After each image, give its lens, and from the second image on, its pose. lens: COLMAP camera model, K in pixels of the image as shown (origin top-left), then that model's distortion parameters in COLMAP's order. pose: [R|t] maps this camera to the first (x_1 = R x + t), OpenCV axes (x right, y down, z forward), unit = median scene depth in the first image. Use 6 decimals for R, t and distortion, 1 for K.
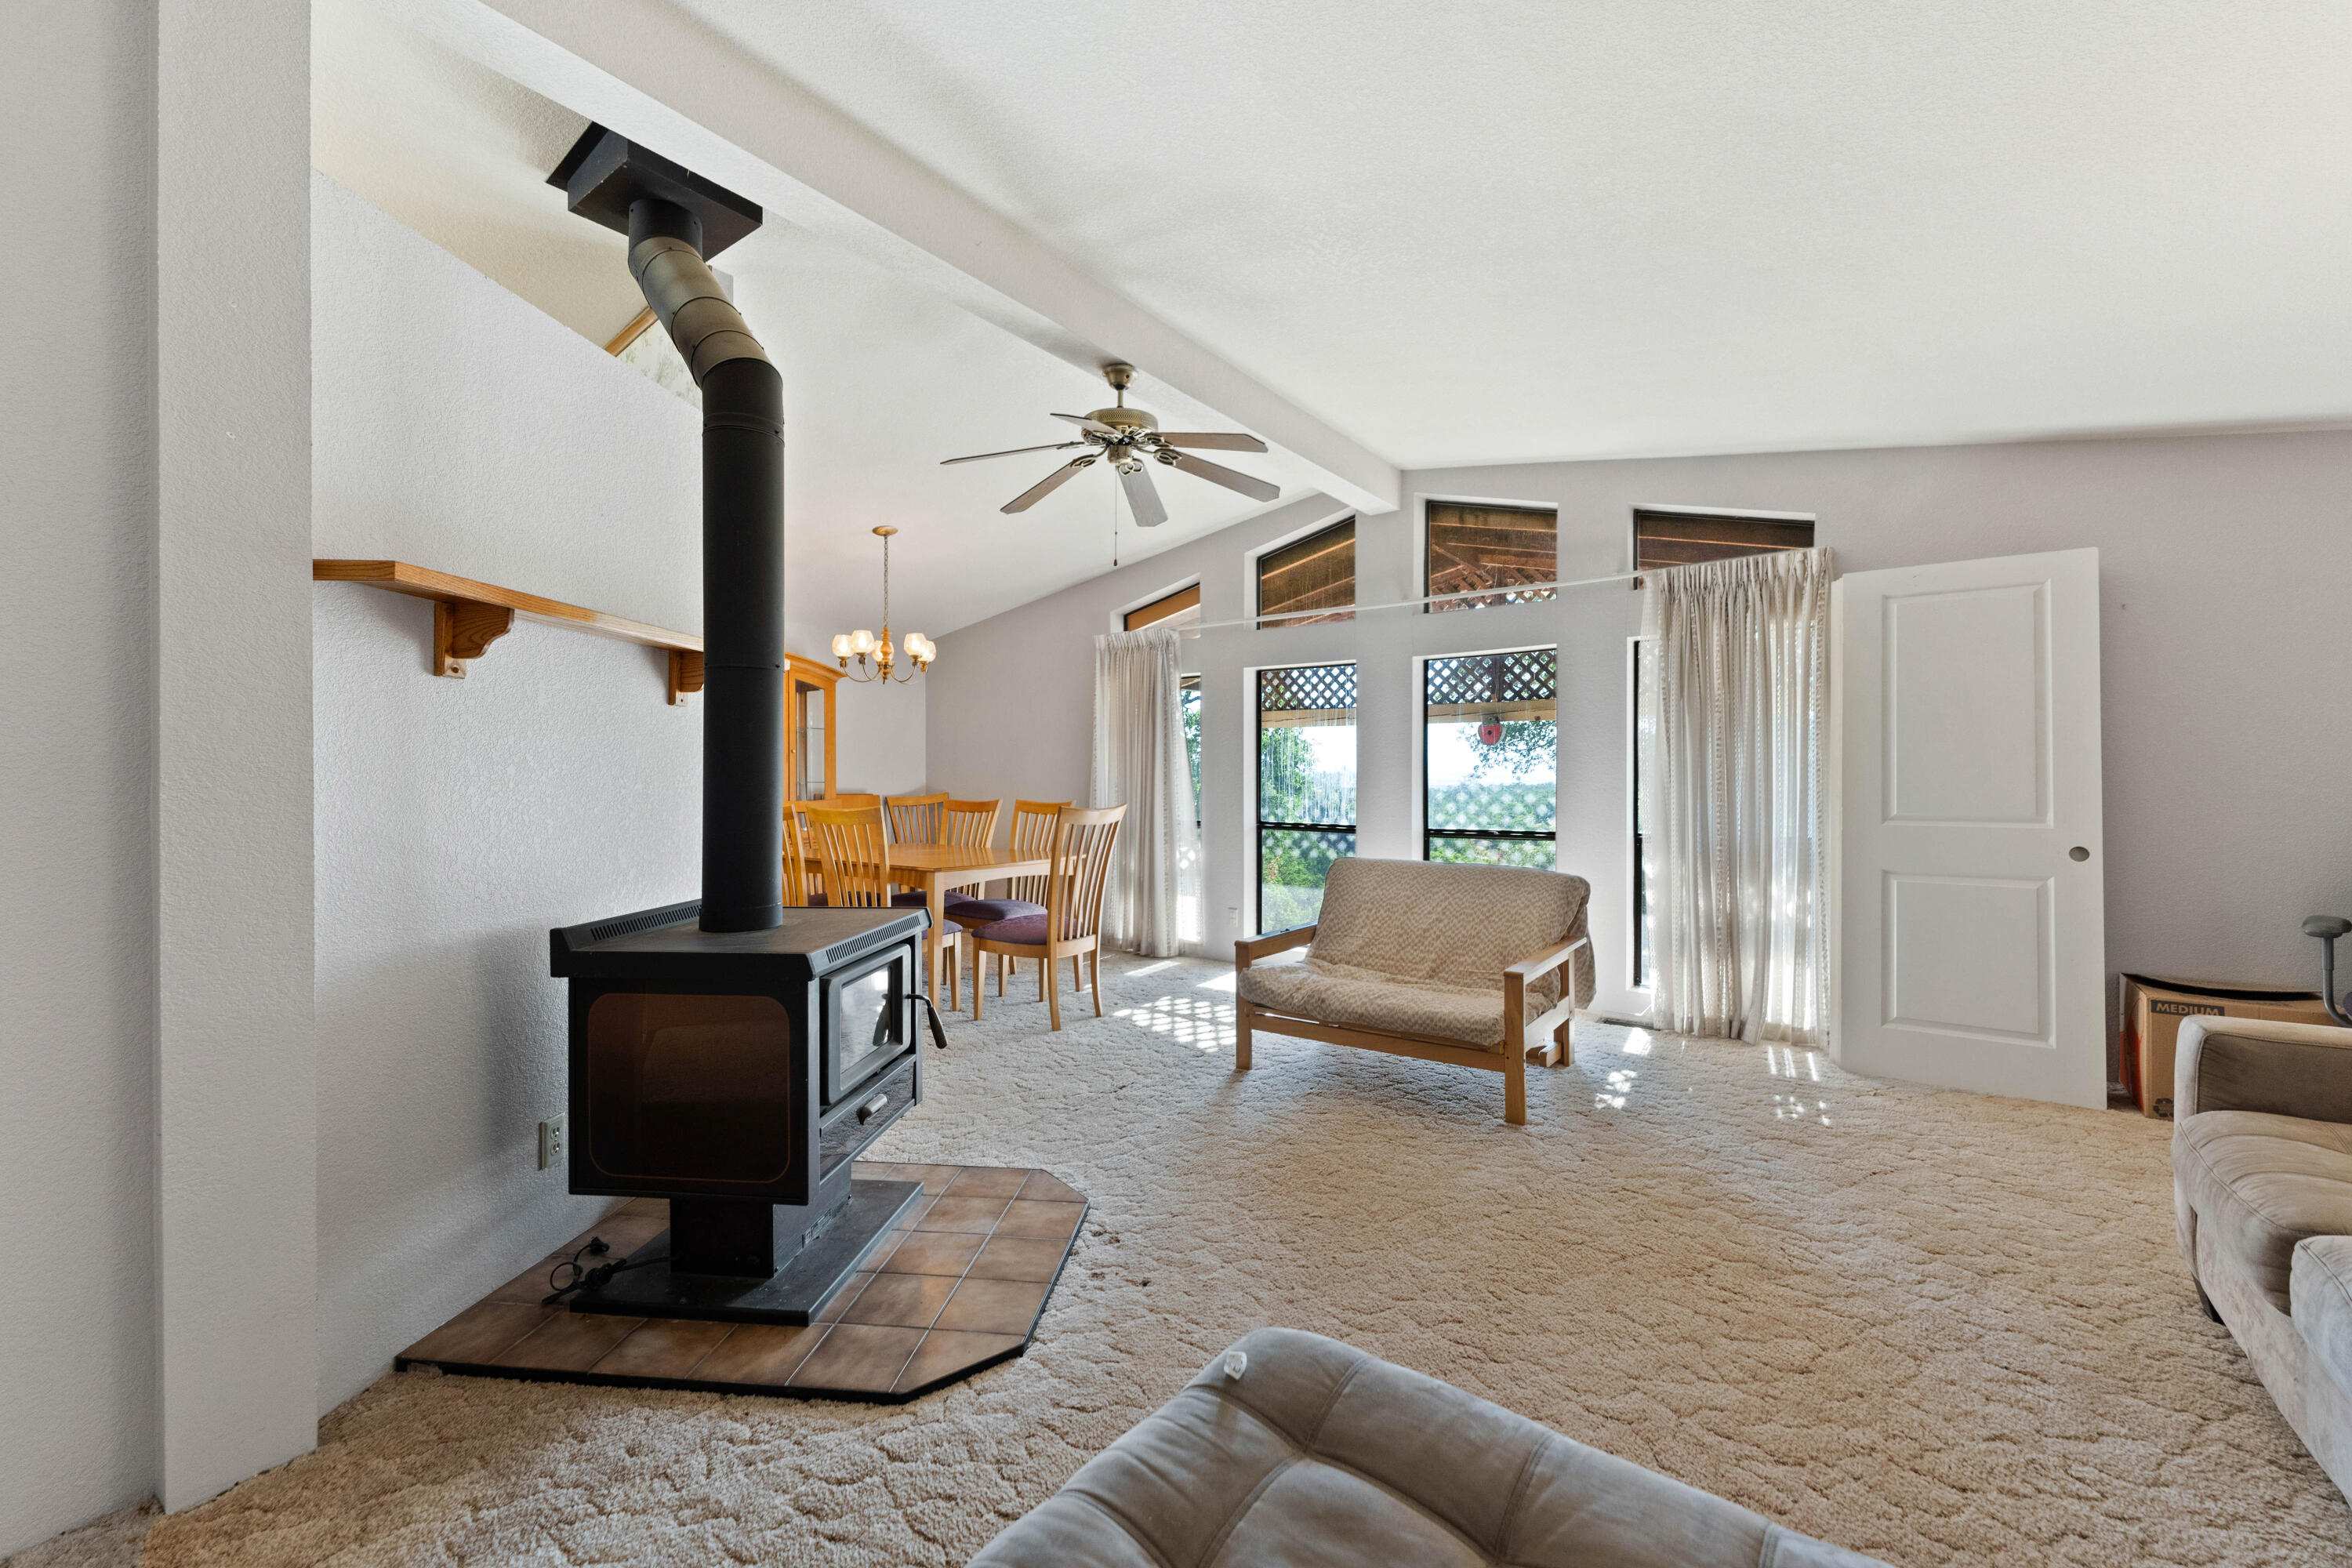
lens RADIAL K [[960.3, 0, 1176.0], [0, 960.3, 784.0], [0, 0, 1]] dist [-0.002038, 0.000035]
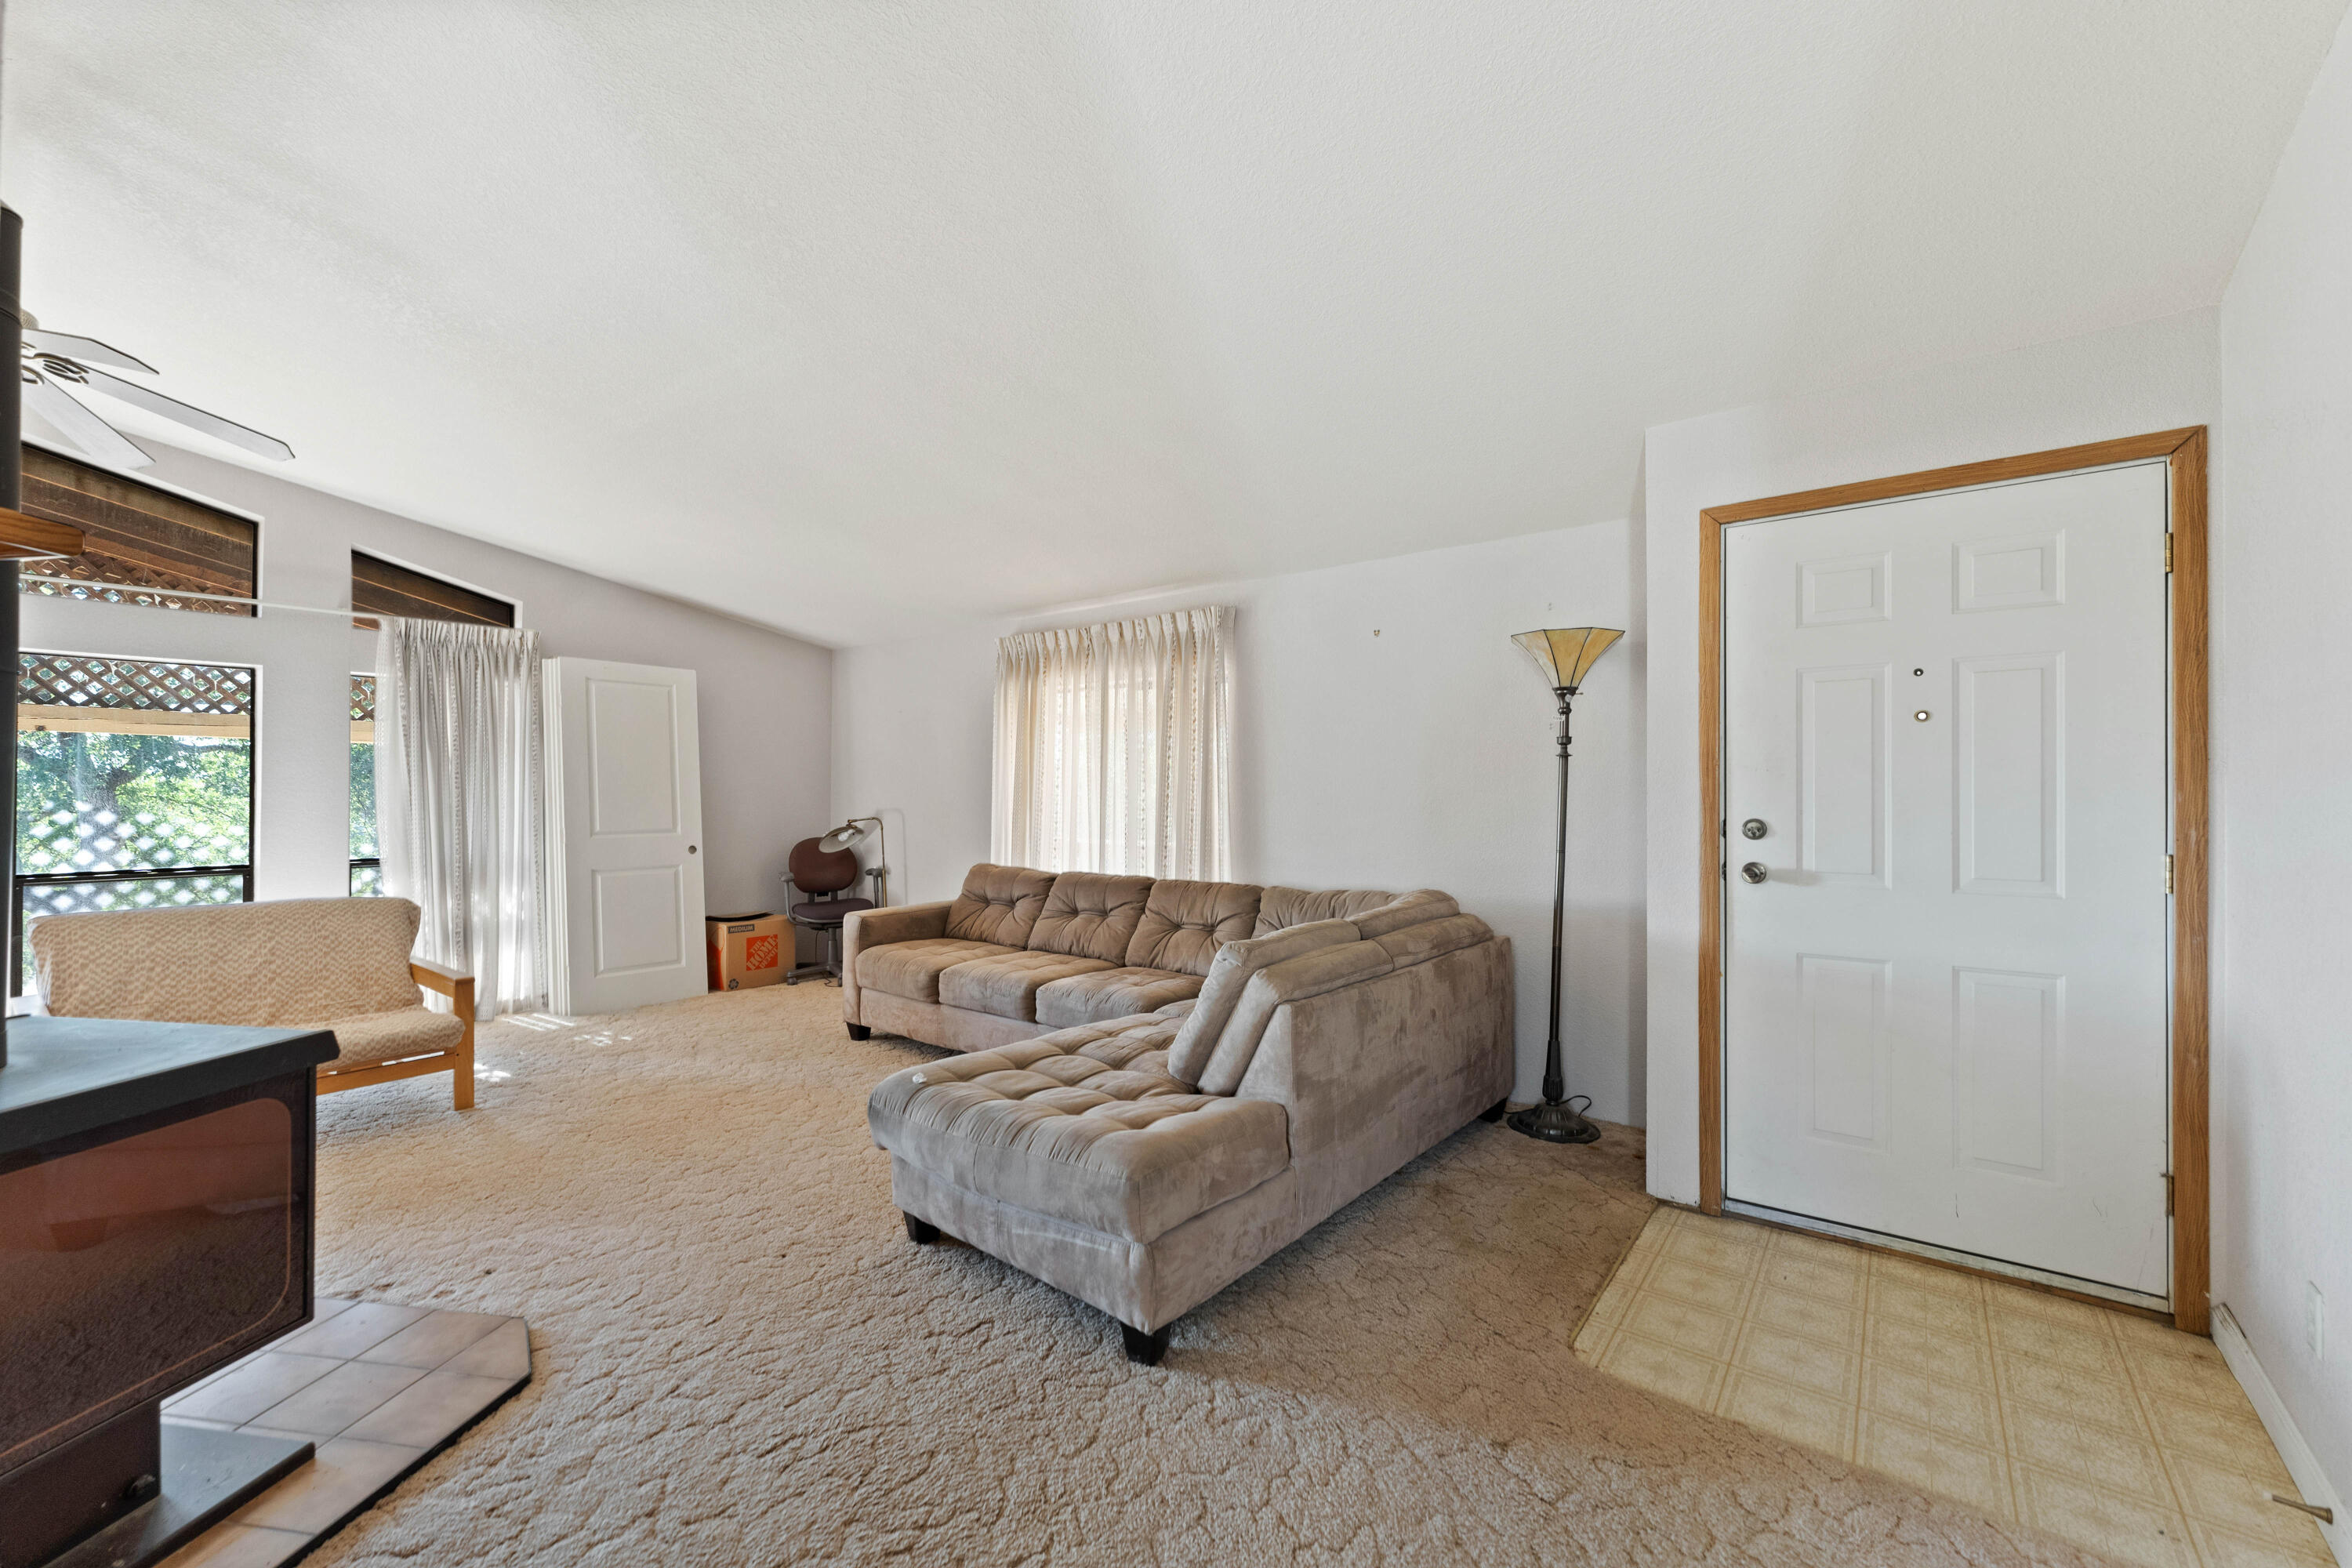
lens RADIAL K [[960.3, 0, 1176.0], [0, 960.3, 784.0], [0, 0, 1]] dist [-0.002038, 0.000035]
pose [[0.006919, 0.009454, 0.999931, -0.638199], [-0.000525, 0.999955, -0.009450, -0.023576], [-0.999976, -0.000460, 0.006924, 0.103750]]
